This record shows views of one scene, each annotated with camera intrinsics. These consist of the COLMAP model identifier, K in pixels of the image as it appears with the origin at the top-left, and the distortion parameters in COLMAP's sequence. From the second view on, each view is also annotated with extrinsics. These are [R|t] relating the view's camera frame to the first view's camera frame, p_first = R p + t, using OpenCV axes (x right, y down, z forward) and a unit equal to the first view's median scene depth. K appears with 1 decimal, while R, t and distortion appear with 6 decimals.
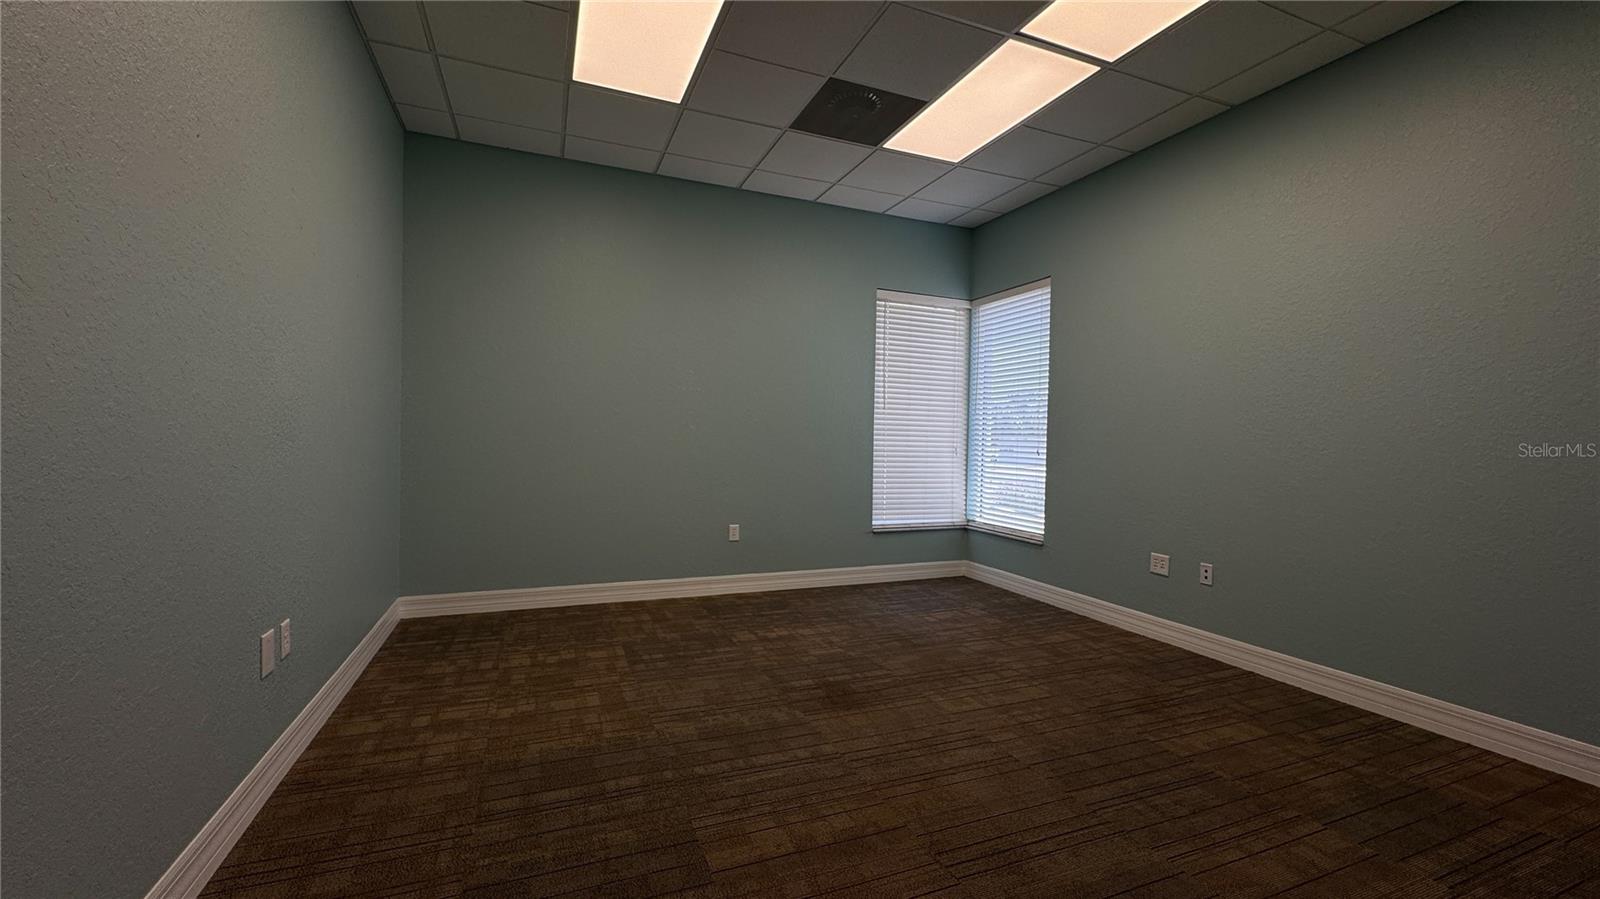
lens RADIAL K [[638.7, 0, 800.0], [0, 638.7, 449.5], [0, 0, 1]] dist [-0.001287, -0.000017]
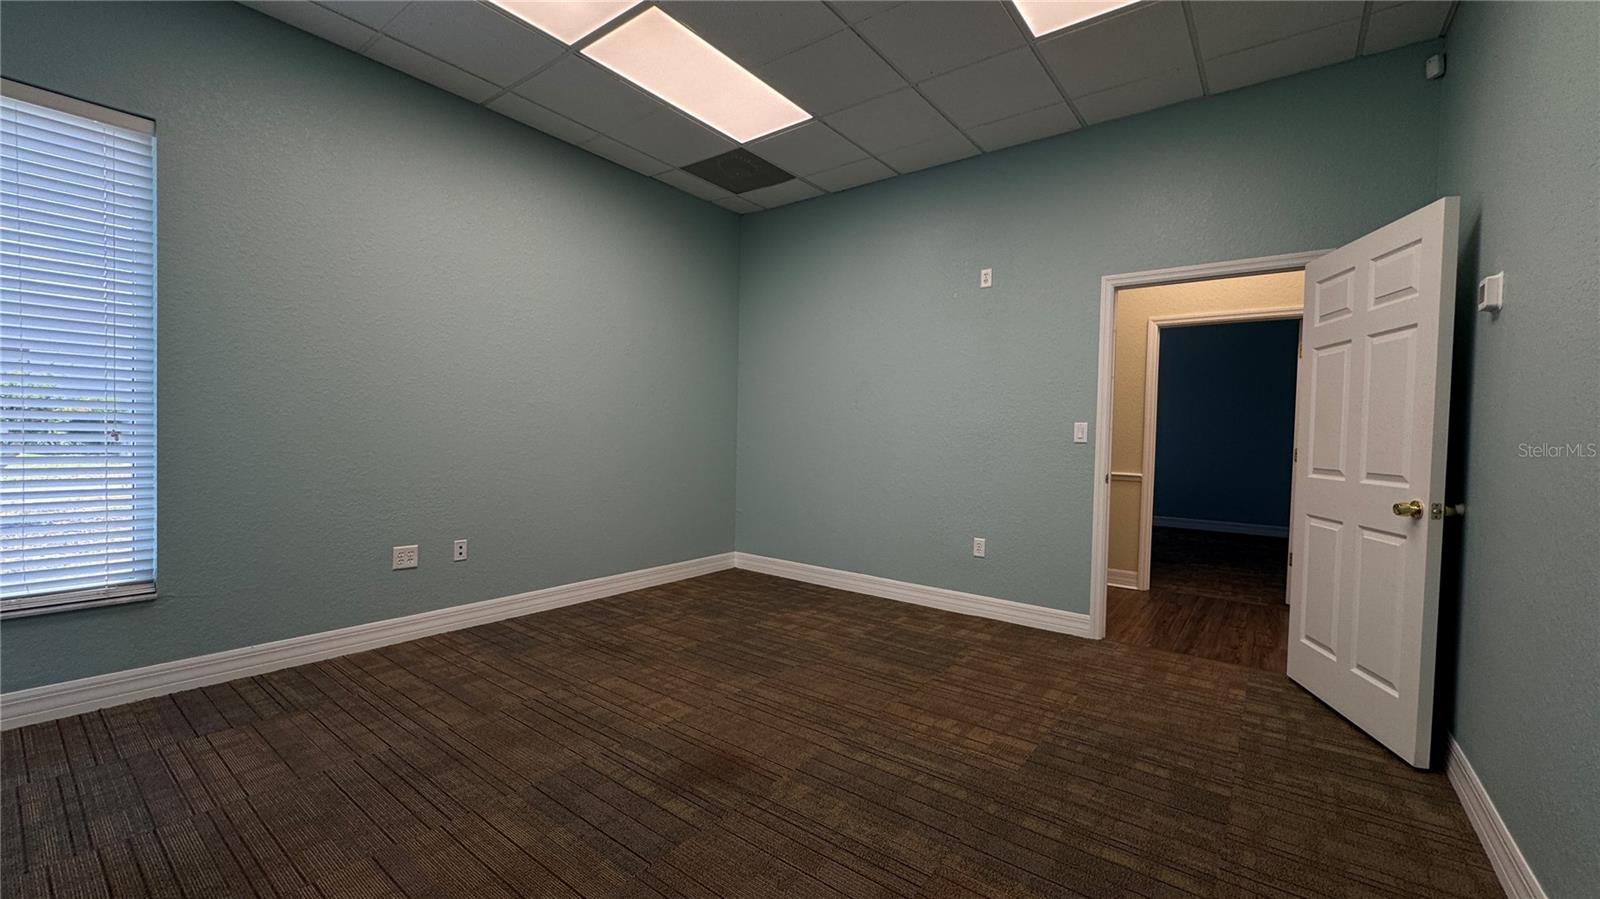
lens RADIAL K [[638.5, 0, 794.0], [0, 638.5, 423.7], [0, 0, 1]] dist [-0.000220, -0.000391]
pose [[-0.497608, -0.019264, 0.867188, -0.643439], [-0.018232, 0.999765, 0.011747, -0.037857], [-0.867211, -0.009965, -0.497842, 1.293644]]
